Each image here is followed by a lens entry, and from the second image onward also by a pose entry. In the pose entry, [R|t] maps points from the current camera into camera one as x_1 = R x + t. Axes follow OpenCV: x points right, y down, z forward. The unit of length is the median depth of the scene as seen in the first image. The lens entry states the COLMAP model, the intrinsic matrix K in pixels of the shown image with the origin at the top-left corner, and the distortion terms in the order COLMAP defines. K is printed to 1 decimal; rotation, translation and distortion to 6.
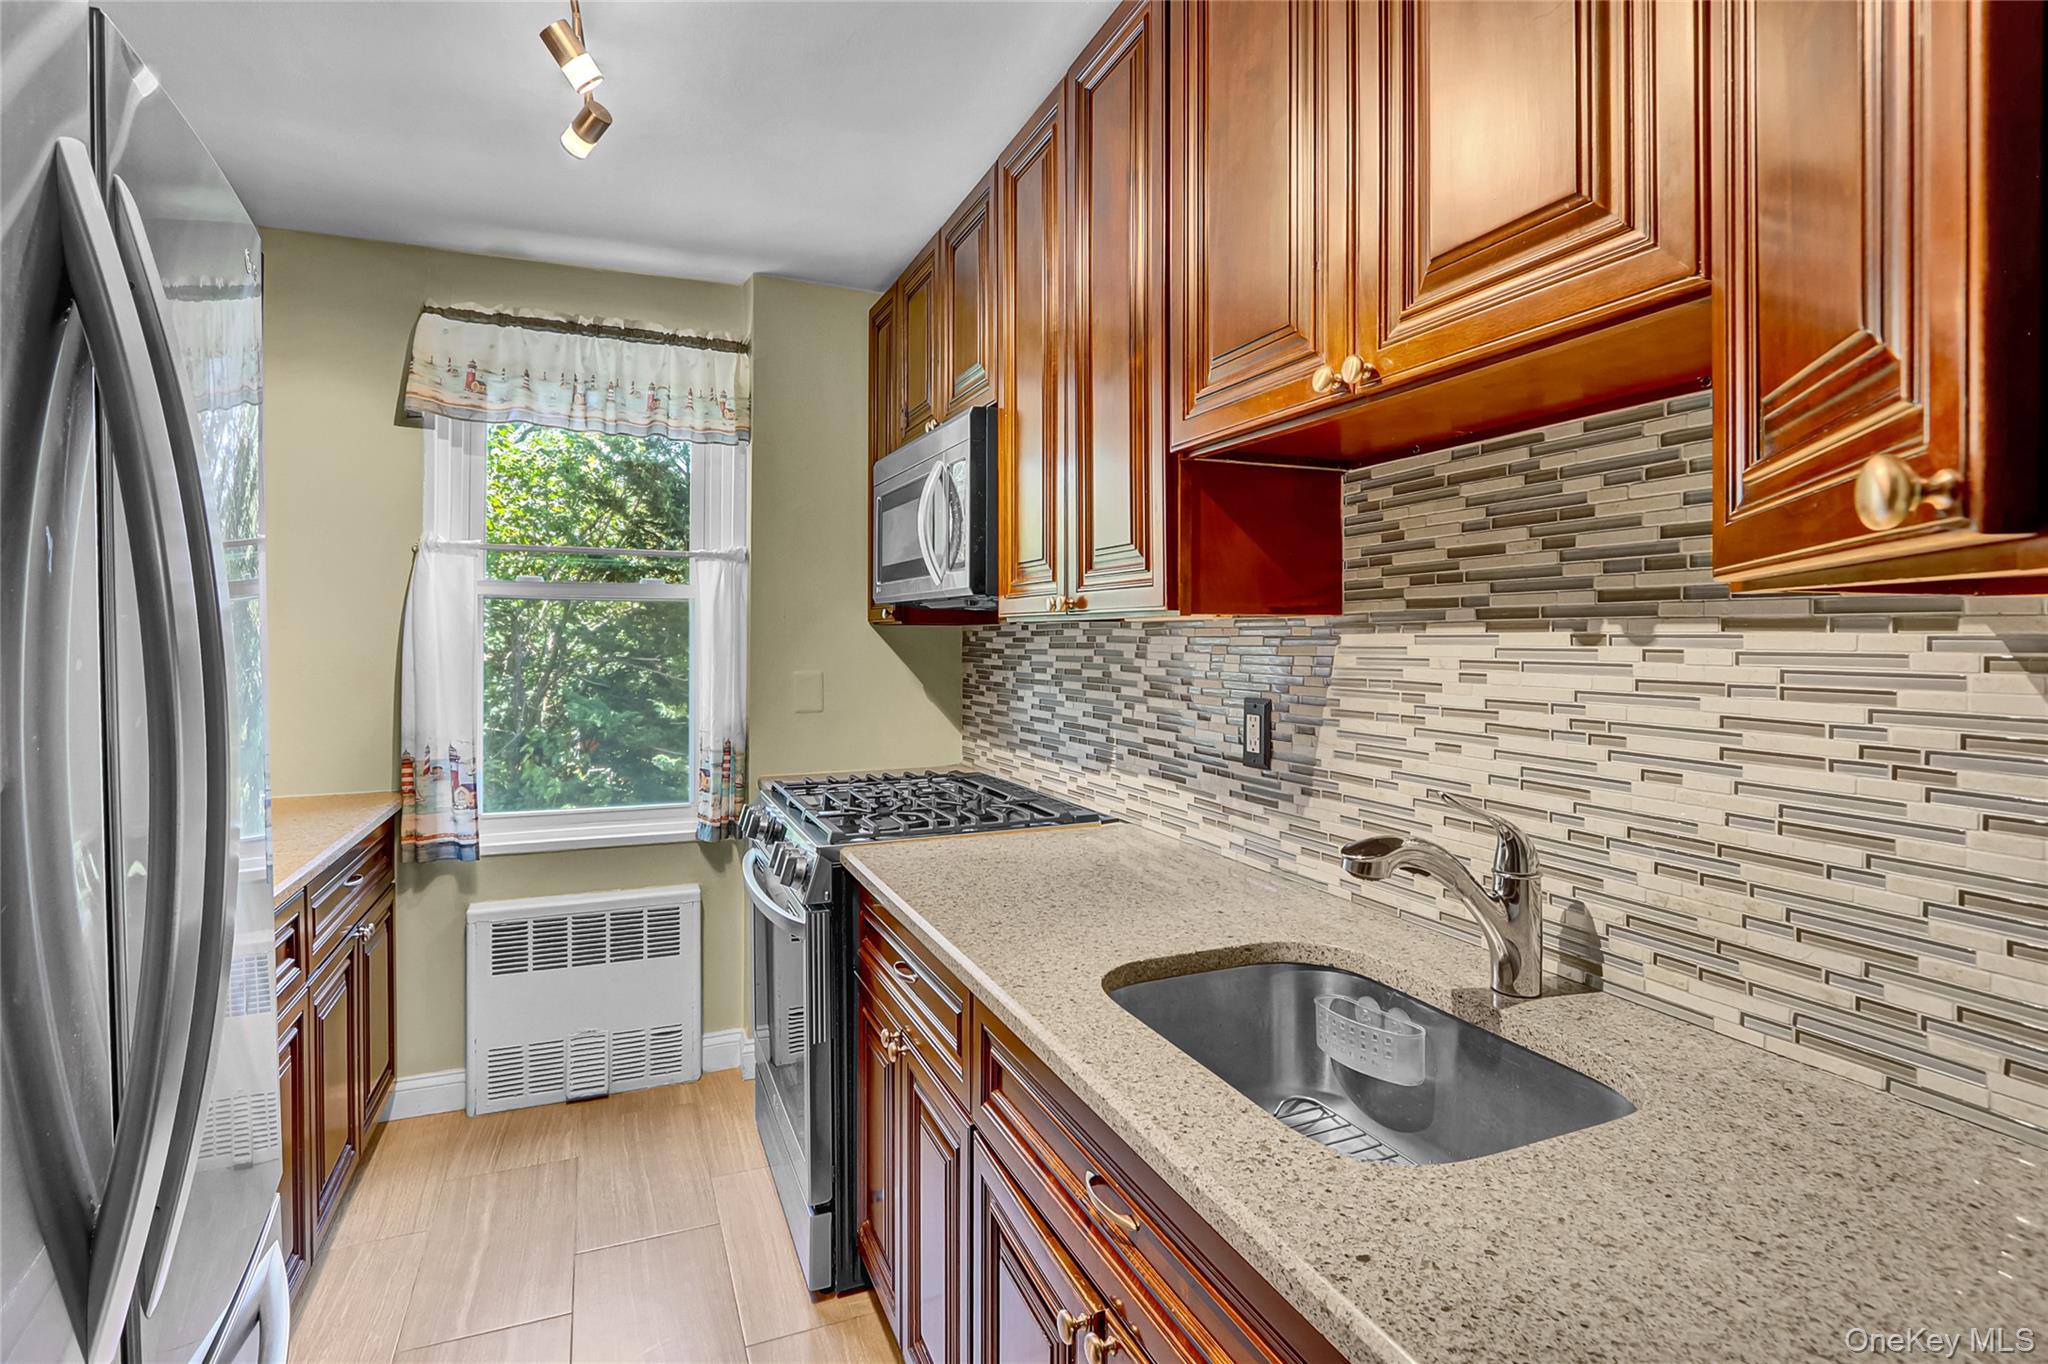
lens RADIAL K [[955.8, 0, 945.1], [0, 955.8, 579.1], [0, 0, 1]] dist [0.027928, 0.000500]
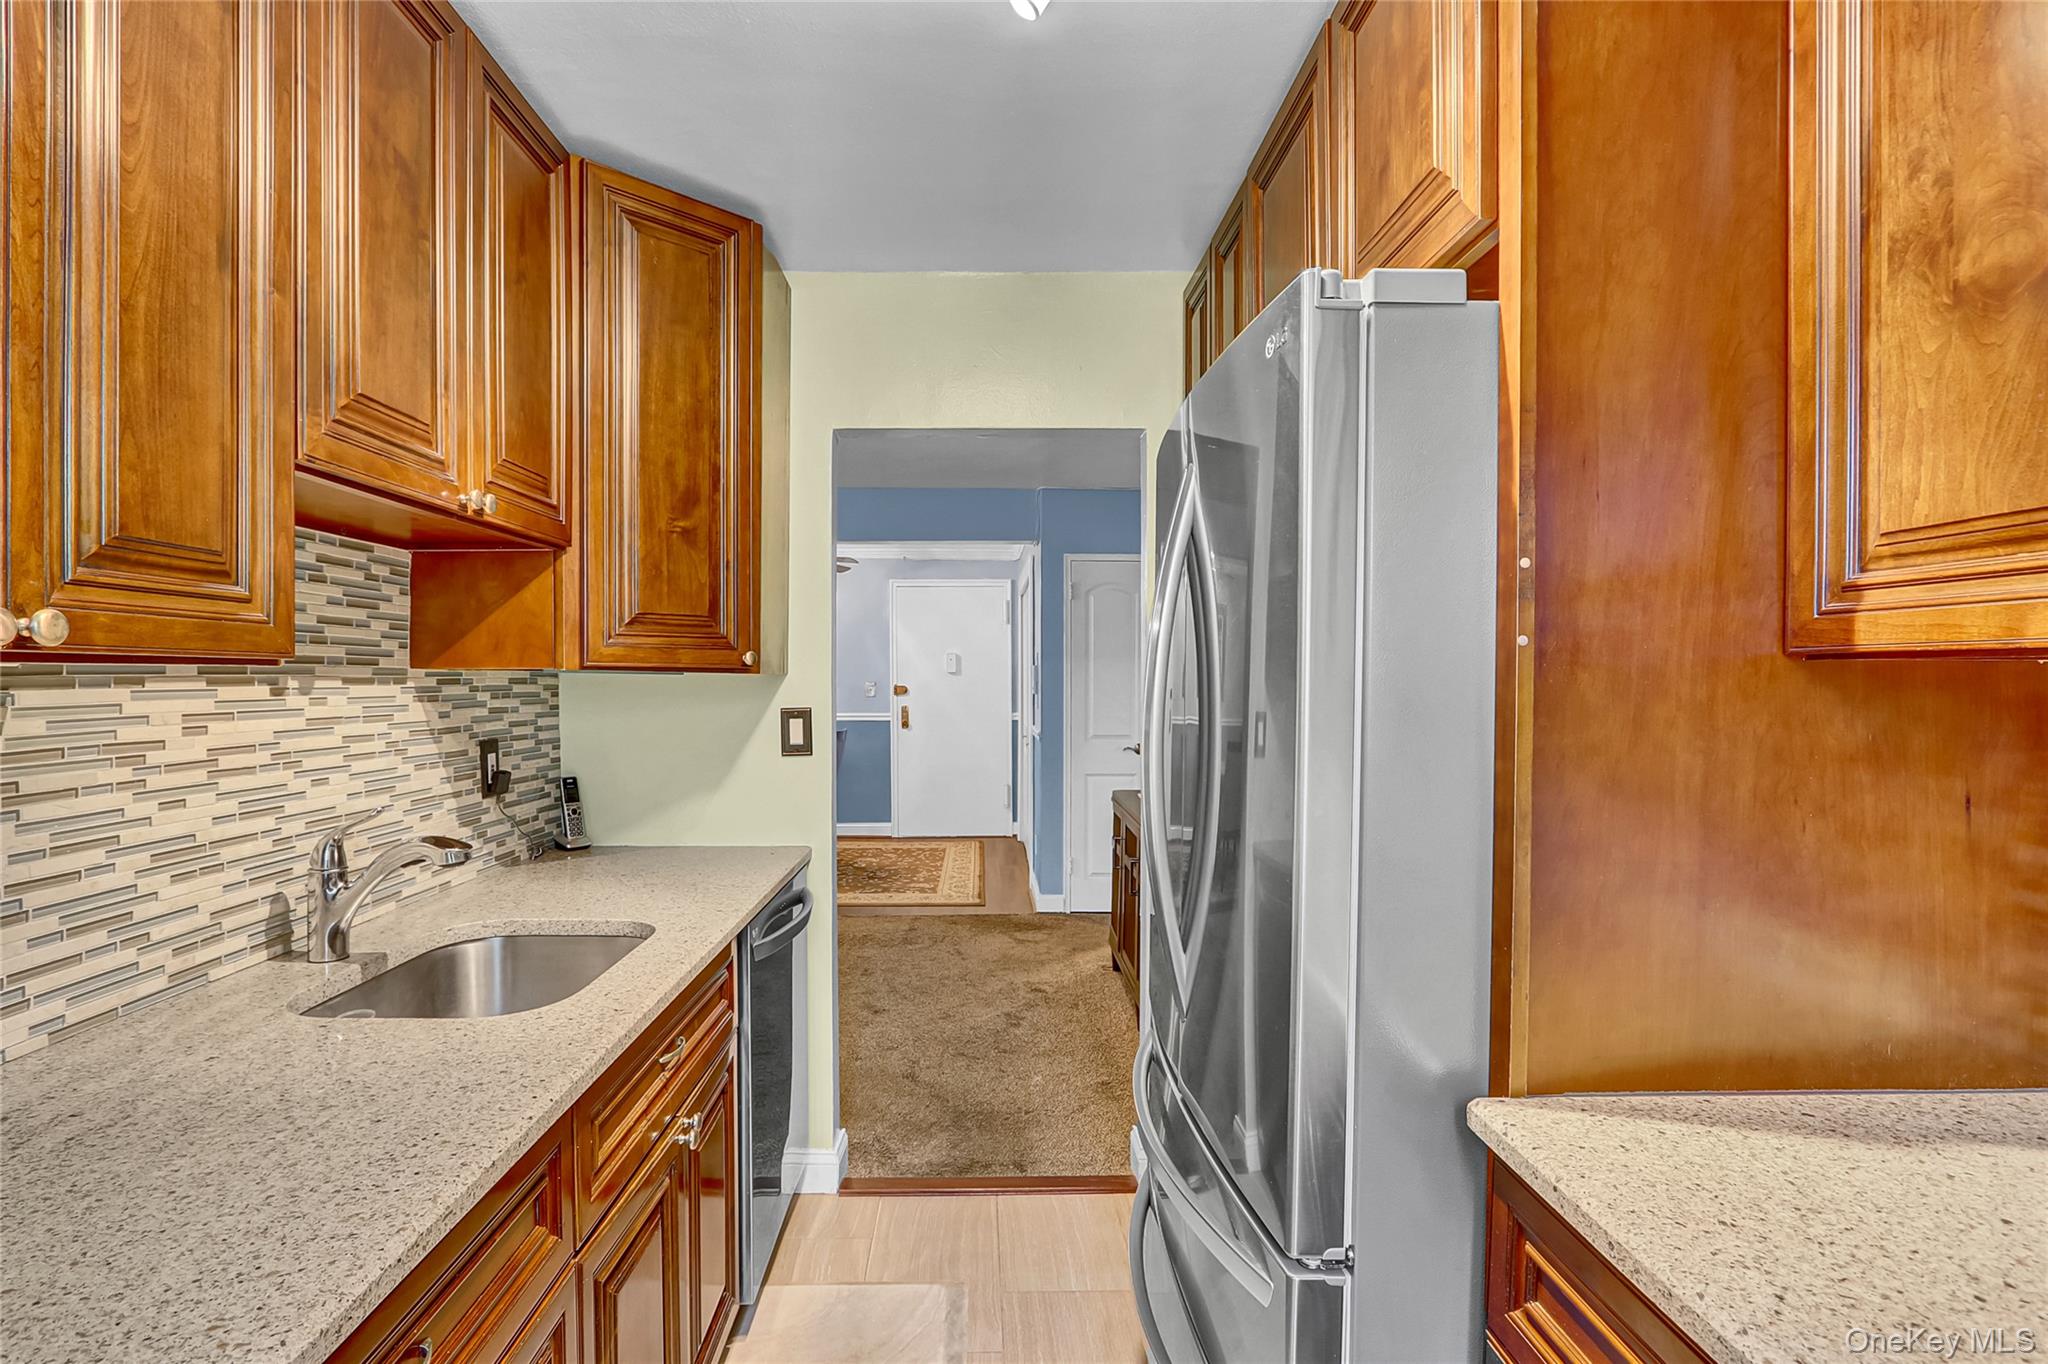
lens RADIAL K [[955.8, 0, 1022.3], [0, 955.8, 682.7], [0, 0, 1]] dist [0.027928, 0.000500]
pose [[-0.953611, 0.017754, 0.300519, -0.673868], [0.002058, 0.998621, -0.052467, 0.117983], [-0.301036, -0.049415, -0.952332, 1.895823]]
